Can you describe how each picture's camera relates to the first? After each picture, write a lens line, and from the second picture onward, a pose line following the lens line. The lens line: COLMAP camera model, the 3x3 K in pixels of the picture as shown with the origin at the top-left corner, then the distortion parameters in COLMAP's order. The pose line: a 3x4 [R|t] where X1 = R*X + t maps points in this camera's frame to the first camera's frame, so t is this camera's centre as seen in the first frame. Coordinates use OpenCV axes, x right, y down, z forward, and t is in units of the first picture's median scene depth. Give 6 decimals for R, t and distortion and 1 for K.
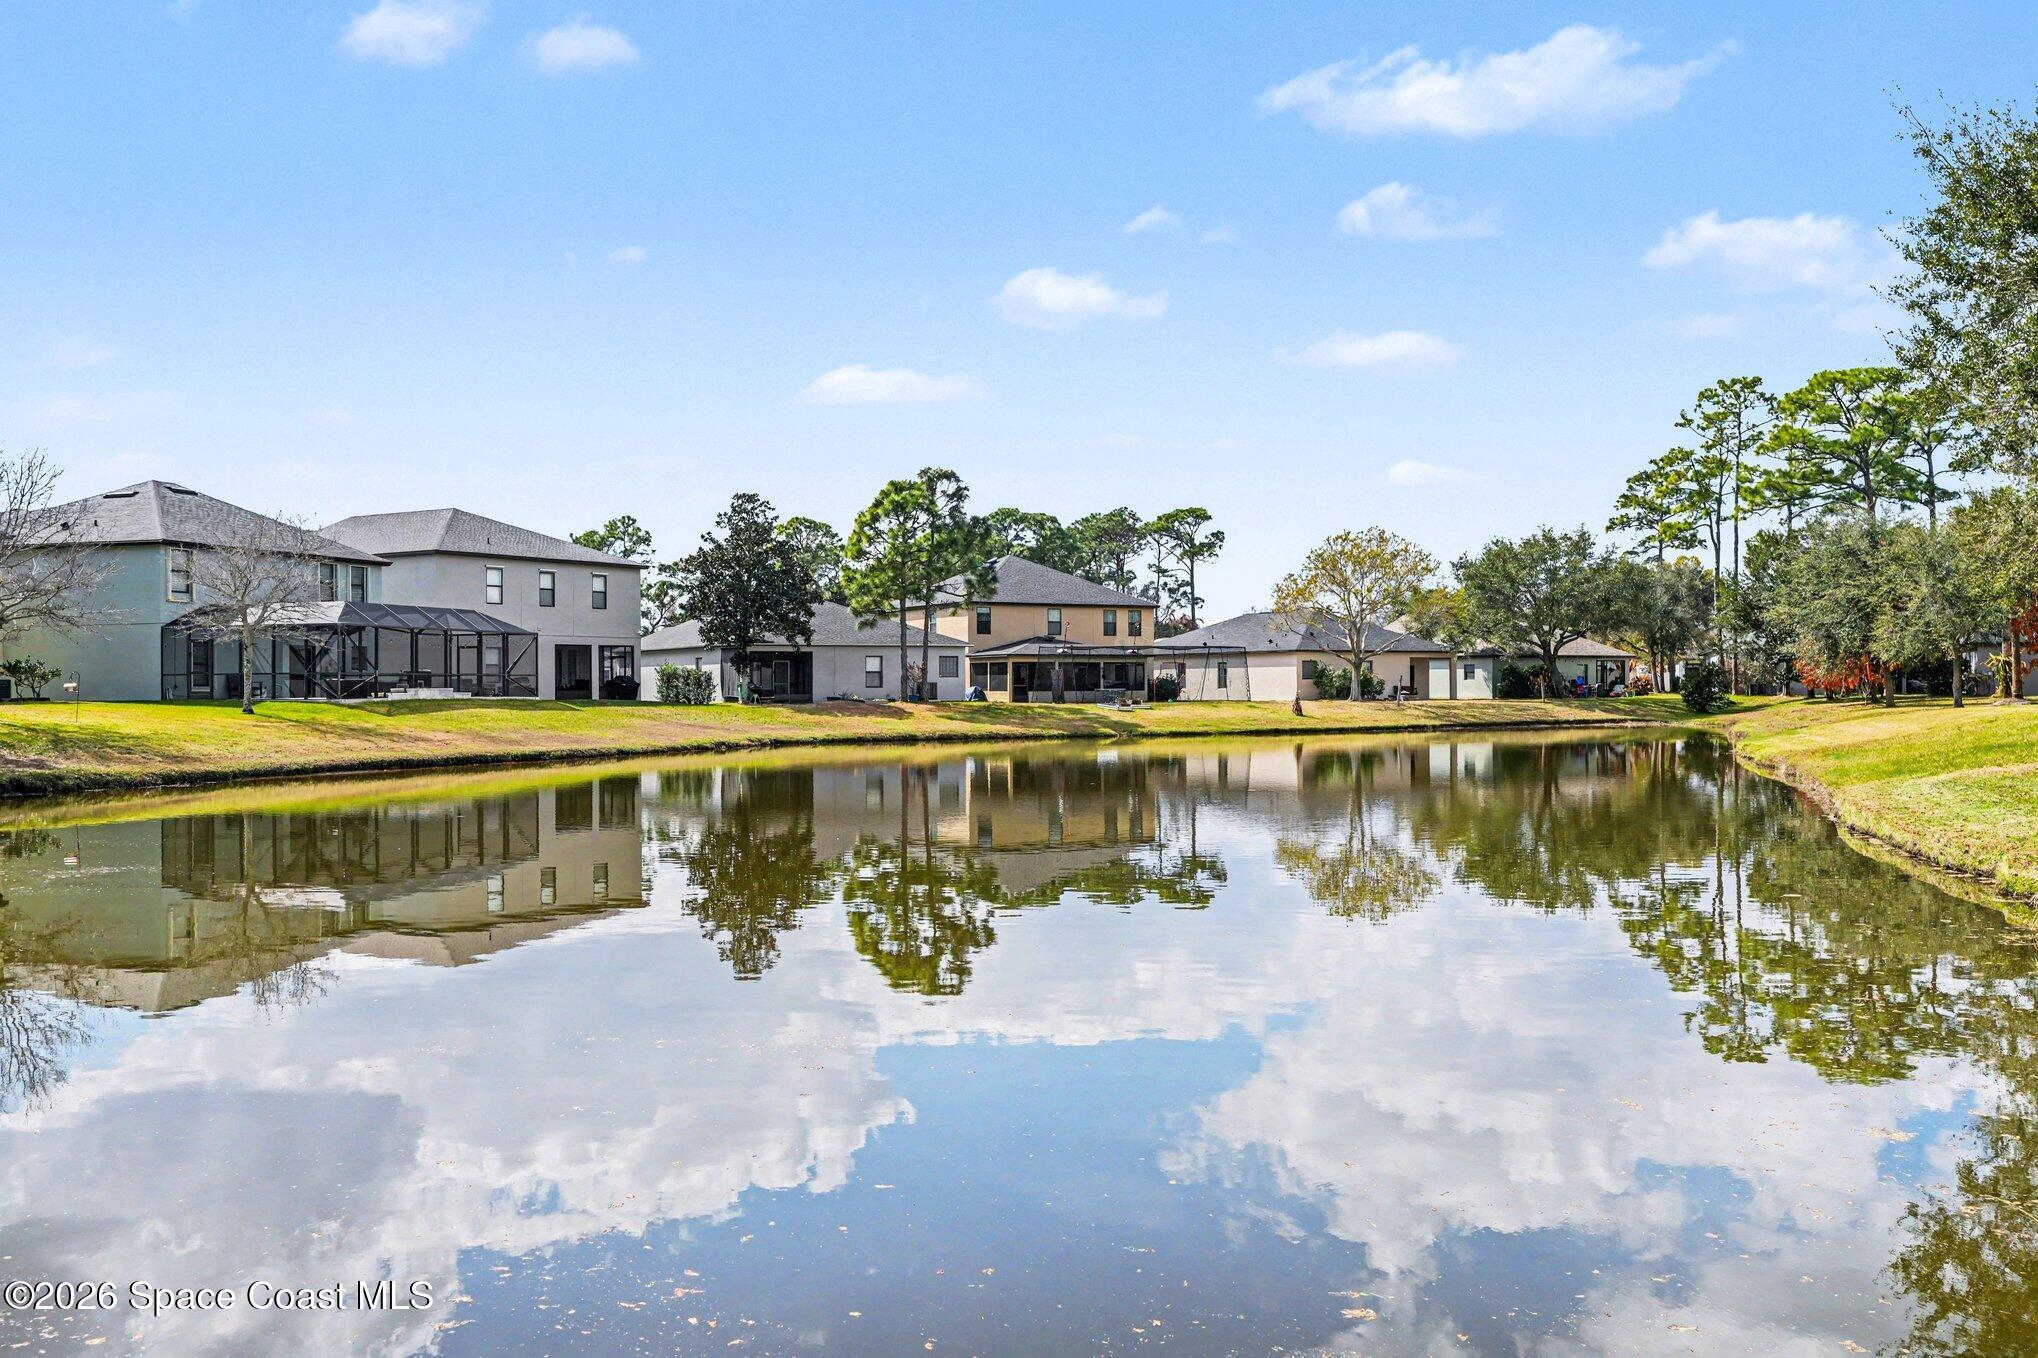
lens RADIAL K [[1892.5, 0, 1019.0], [0, 1892.5, 679.0], [0, 0, 1]] dist [-0.001056, -0.003104]
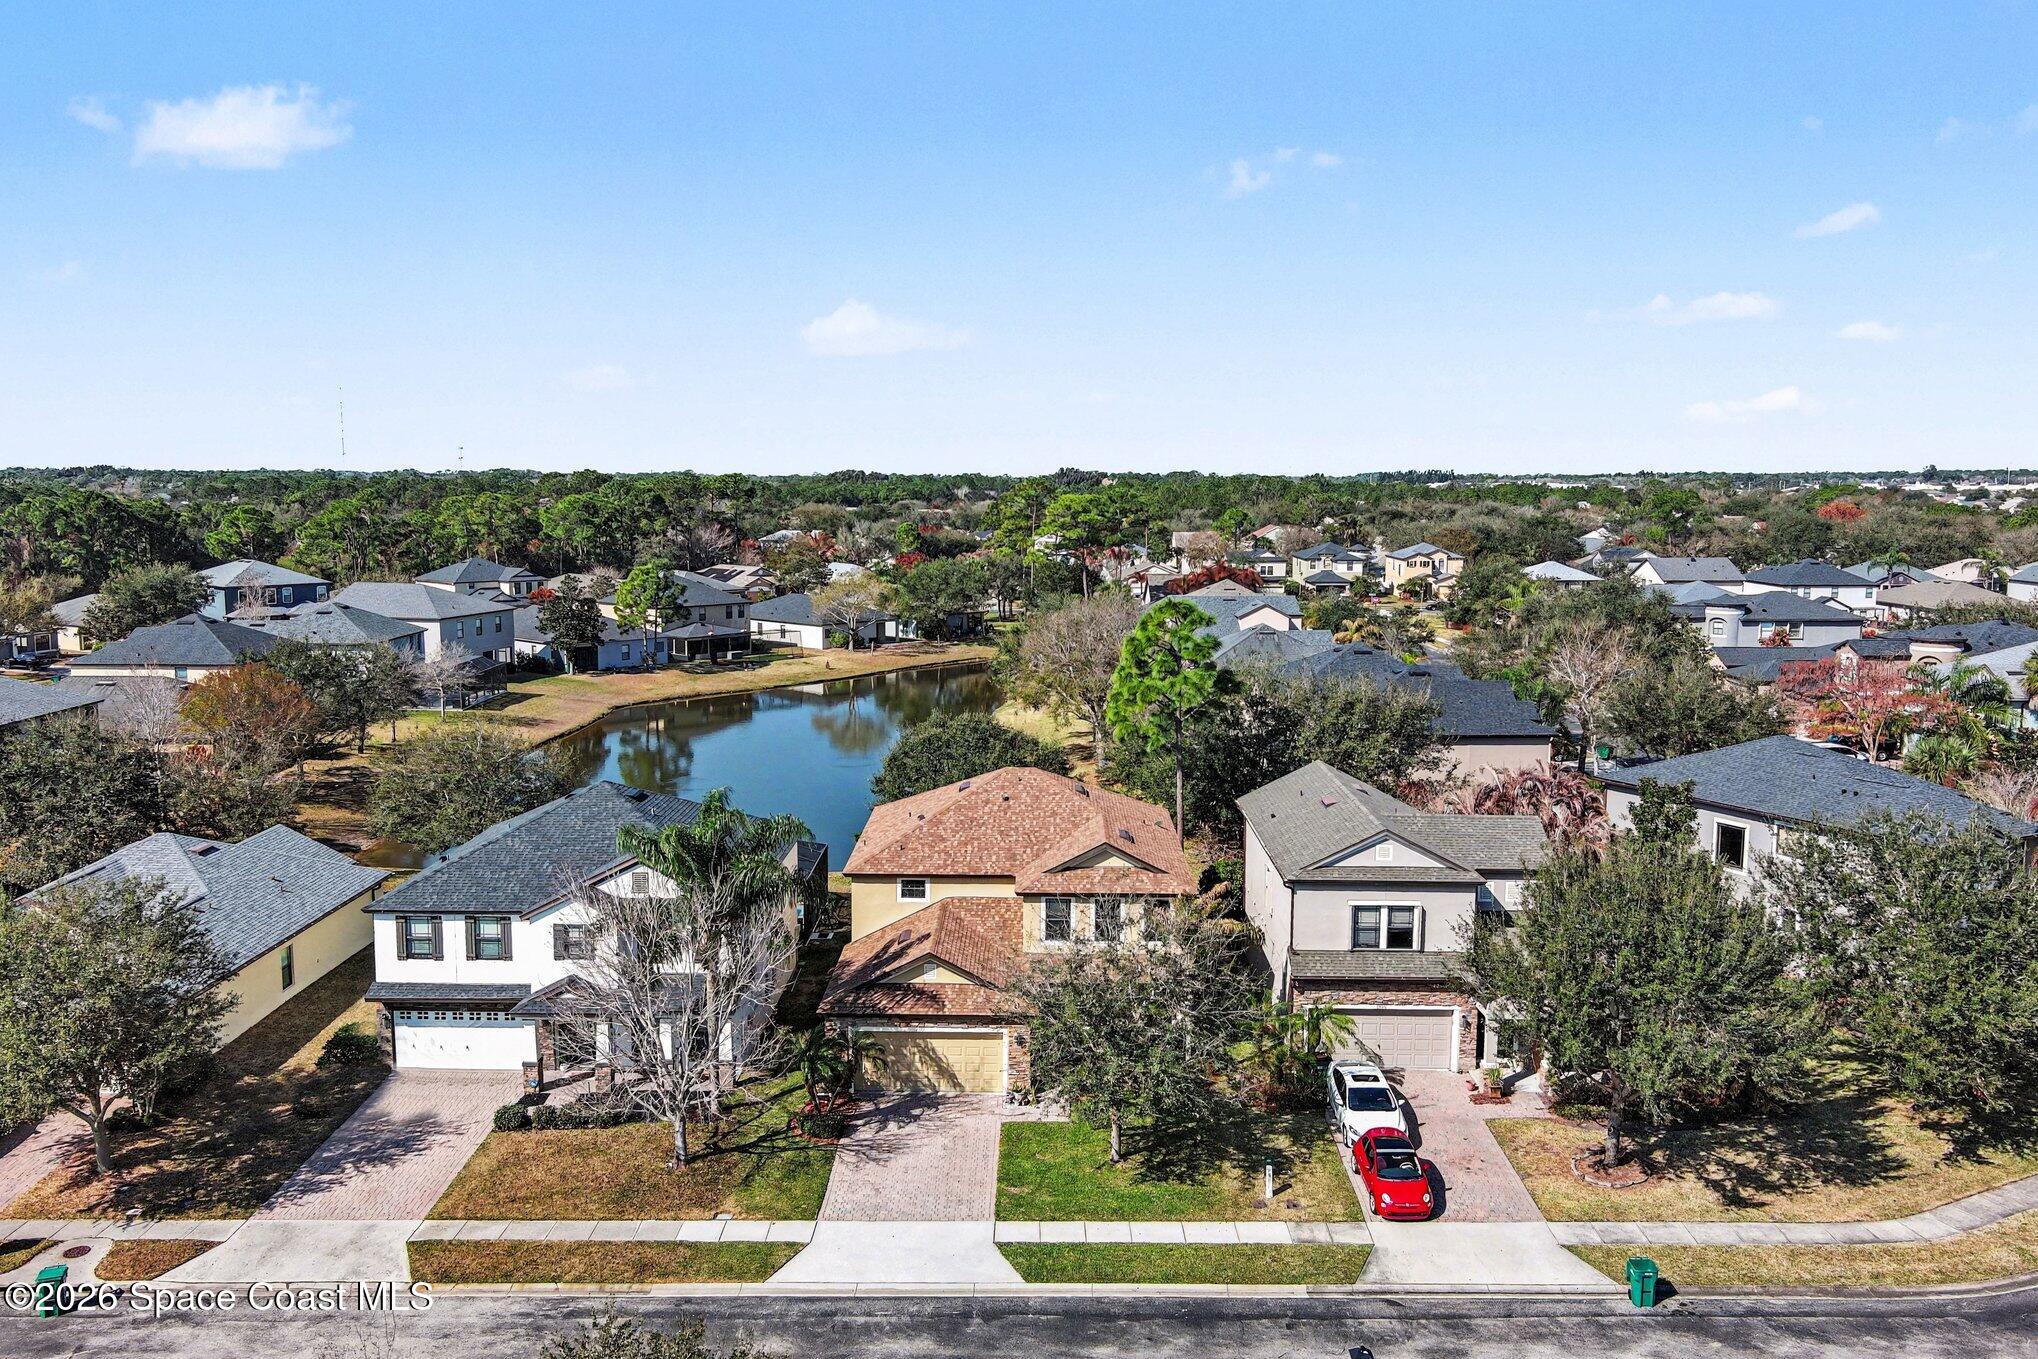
lens RADIAL K [[1577.9, 0, 1019.0], [0, 1577.9, 679.5], [0, 0, 1]] dist [0.001049, -0.008987]
pose [[0.954113, -0.026939, 0.298232, -0.136015], [-0.010832, 0.992189, 0.124275, -0.145388], [-0.299250, -0.121803, 0.946368, -0.578916]]
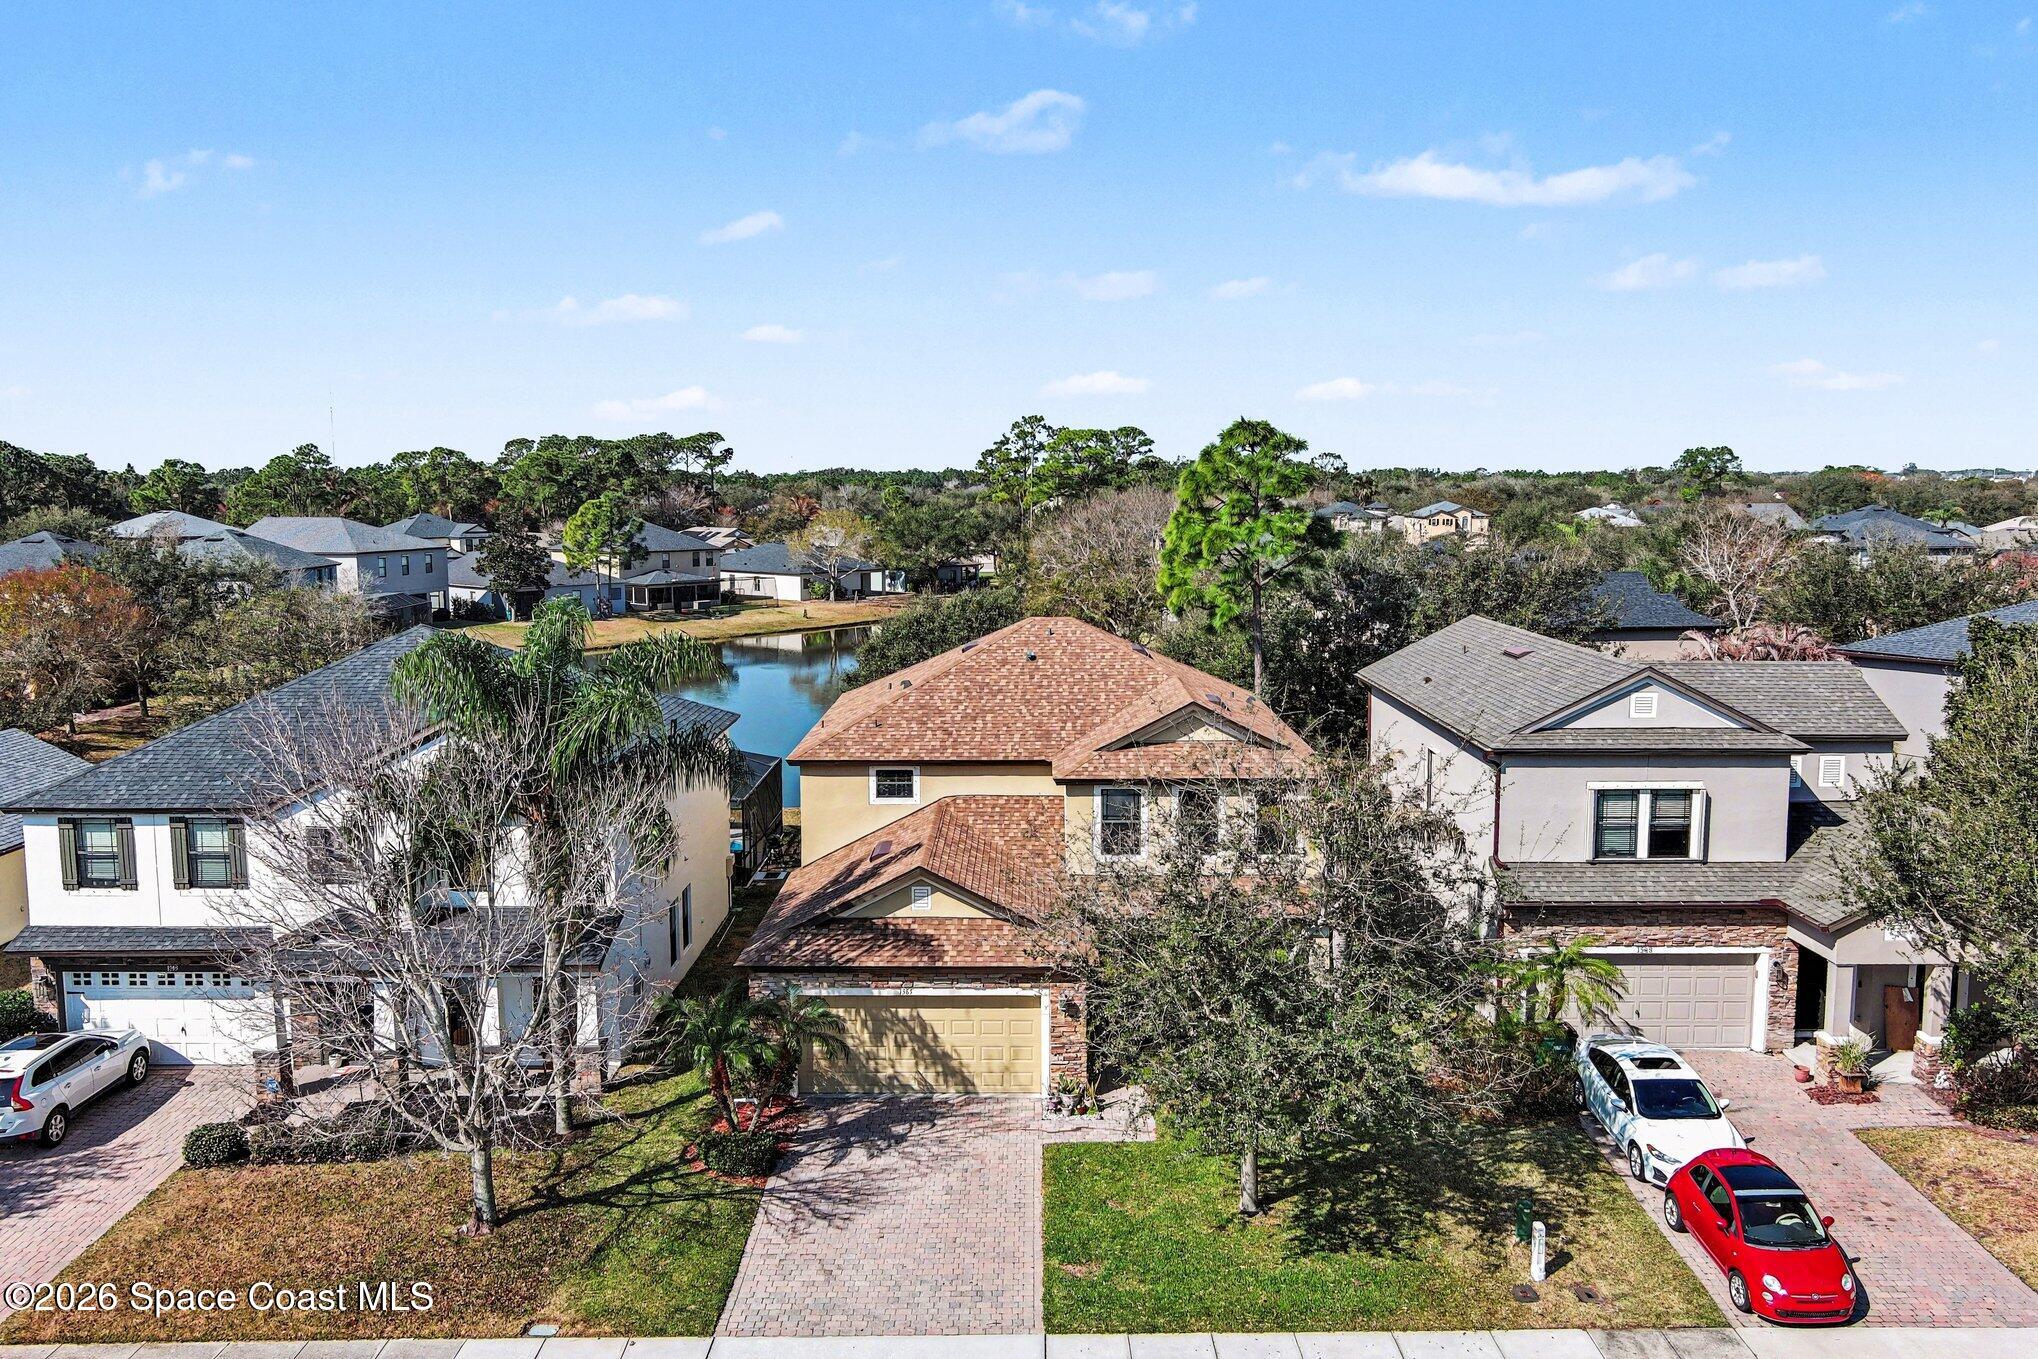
lens RADIAL K [[1566.1, 0, 1019.0], [0, 1566.1, 679.5], [0, 0, 1]] dist [-0.007043, -0.007993]
pose [[0.951997, -0.035291, 0.304067, -0.099489], [-0.002927, 0.992237, 0.124327, -0.087592], [-0.306094, -0.119249, 0.944503, -0.436961]]
